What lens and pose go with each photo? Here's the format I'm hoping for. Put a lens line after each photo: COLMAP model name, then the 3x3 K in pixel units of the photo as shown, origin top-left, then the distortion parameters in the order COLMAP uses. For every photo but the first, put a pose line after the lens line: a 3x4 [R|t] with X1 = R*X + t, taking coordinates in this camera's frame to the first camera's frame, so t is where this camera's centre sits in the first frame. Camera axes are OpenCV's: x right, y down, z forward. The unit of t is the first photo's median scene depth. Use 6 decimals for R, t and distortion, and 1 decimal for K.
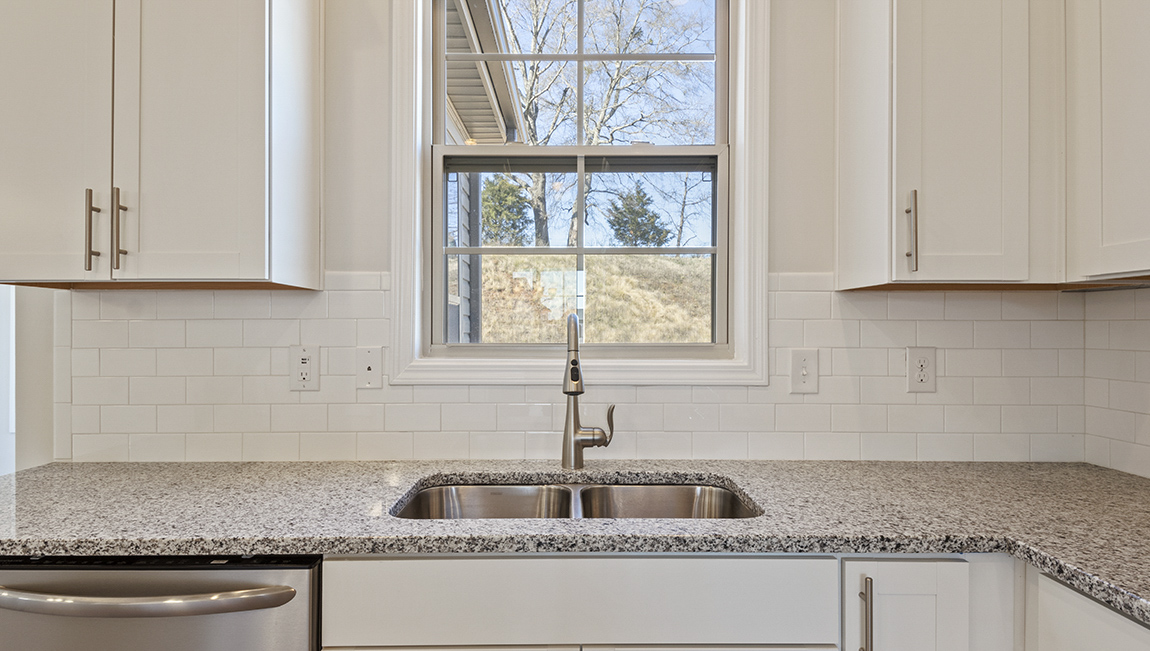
lens RADIAL K [[644.9, 0, 567.8], [0, 644.9, 328.4], [0, 0, 1]] dist [0.018724, -0.002245]
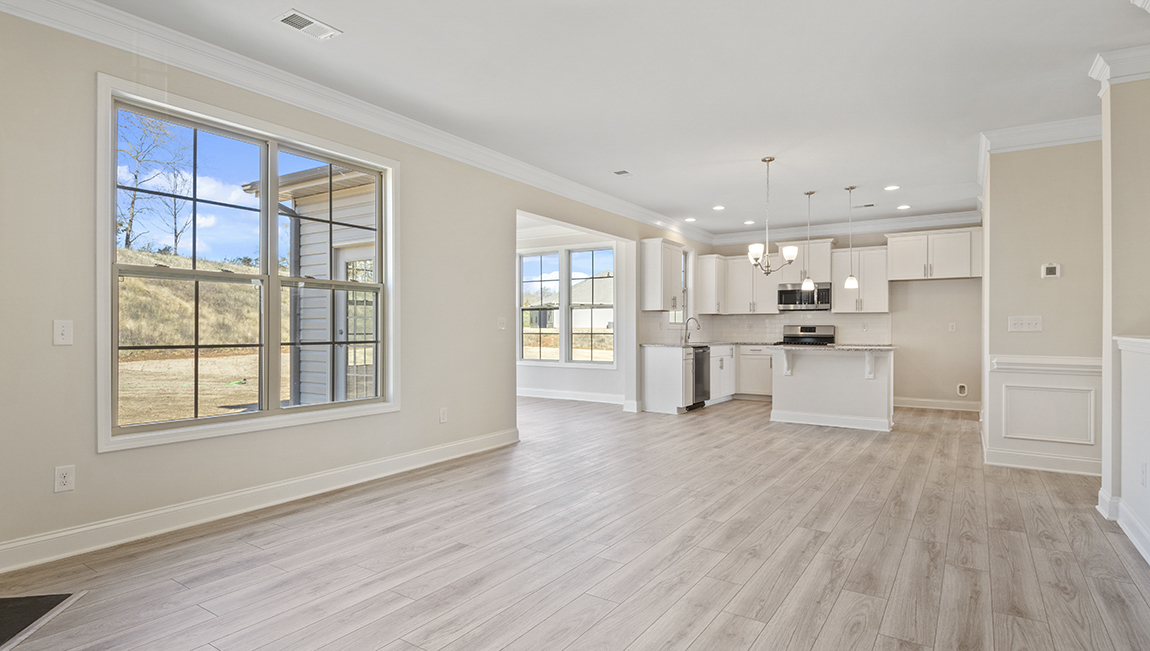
lens RADIAL K [[599.7, 0, 566.7], [0, 599.7, 328.8], [0, 0, 1]] dist [0.024736, 0.000759]
pose [[0.554310, 0.004467, 0.832298, -5.320813], [-0.004253, 0.999988, -0.002534, 0.104418], [-0.832299, -0.002135, 0.554323, -1.181597]]
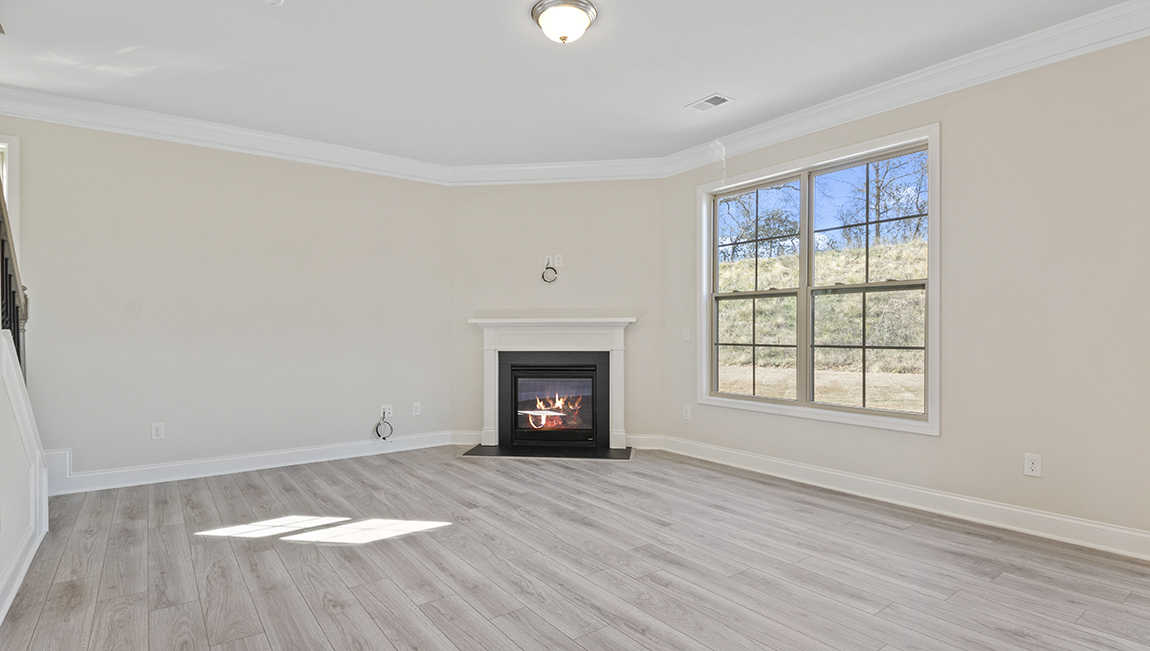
lens RADIAL K [[566.1, 0, 569.3], [0, 566.1, 335.8], [0, 0, 1]] dist [0.008846, -0.008225]
pose [[0.597955, 0.011305, -0.801450, -2.471183], [-0.002404, 0.999921, 0.012311, 0.089103], [0.801526, -0.005435, 0.597935, -1.334590]]
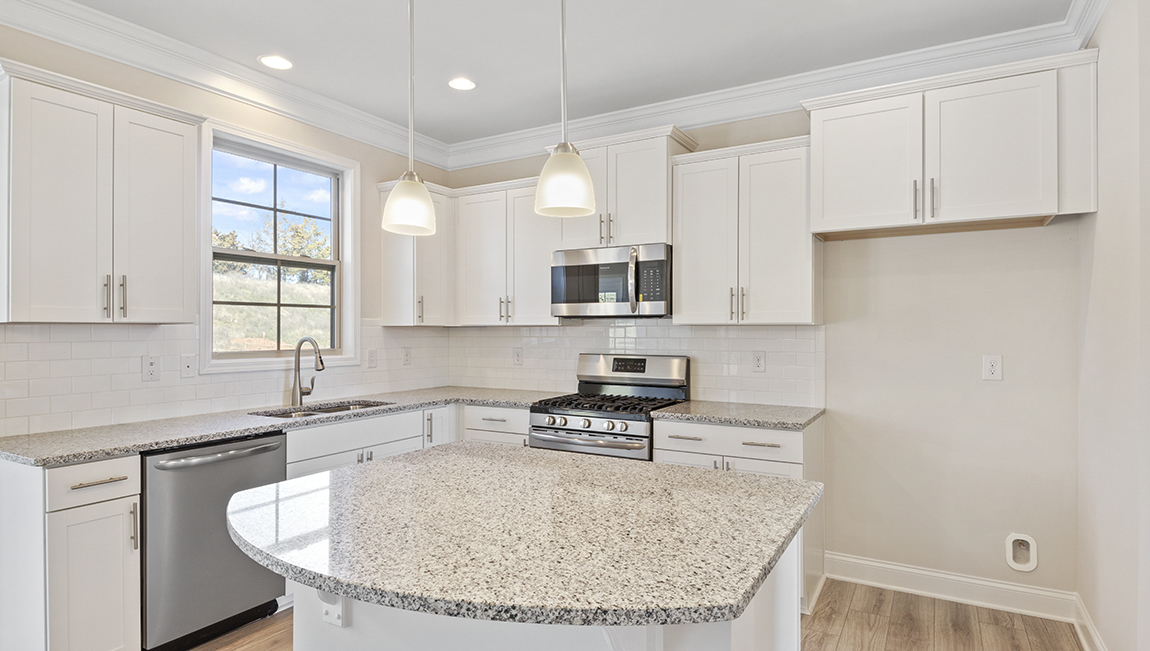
lens RADIAL K [[599.7, 0, 581.6], [0, 599.7, 326.6], [0, 0, 1]] dist [0.024736, 0.000759]
pose [[0.502698, 0.003318, 0.864456, -1.308966], [-0.001407, 0.999994, -0.003020, -0.053595], [-0.864461, 0.000301, 0.502700, -0.908227]]
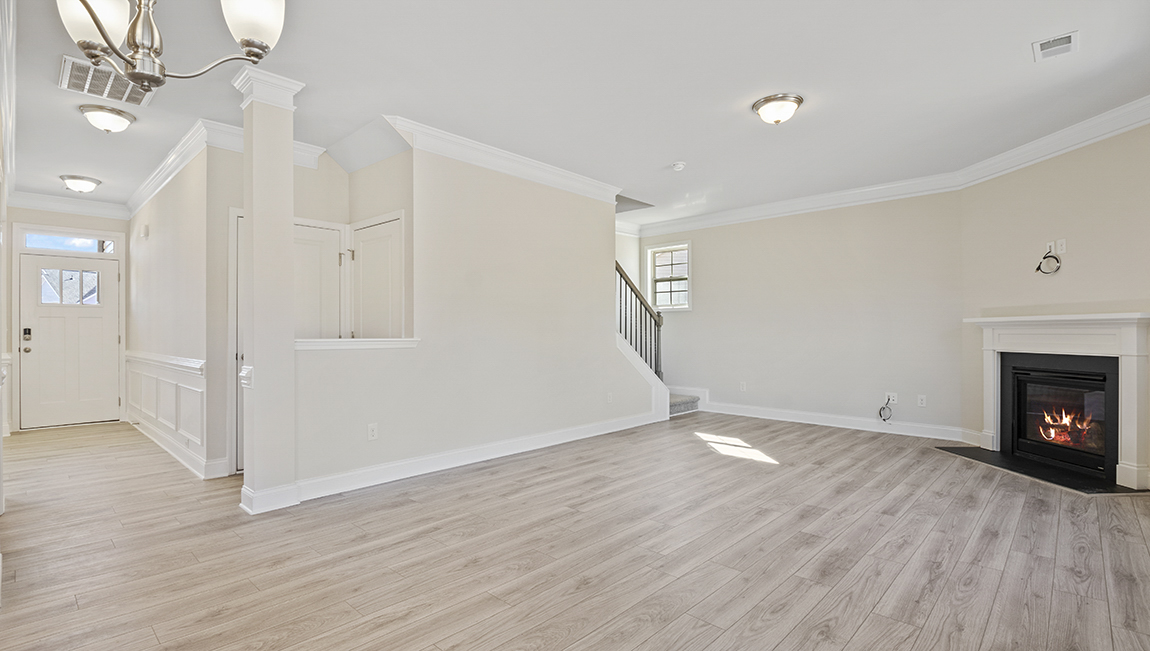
lens RADIAL K [[529.9, 0, 564.4], [0, 529.9, 324.5], [0, 0, 1]] dist [-0.011705, -0.003725]
pose [[-0.689295, -0.001752, -0.724479, -1.579598], [0.004919, 0.999963, -0.007098, 0.079744], [0.724464, -0.008456, -0.689261, 0.669002]]
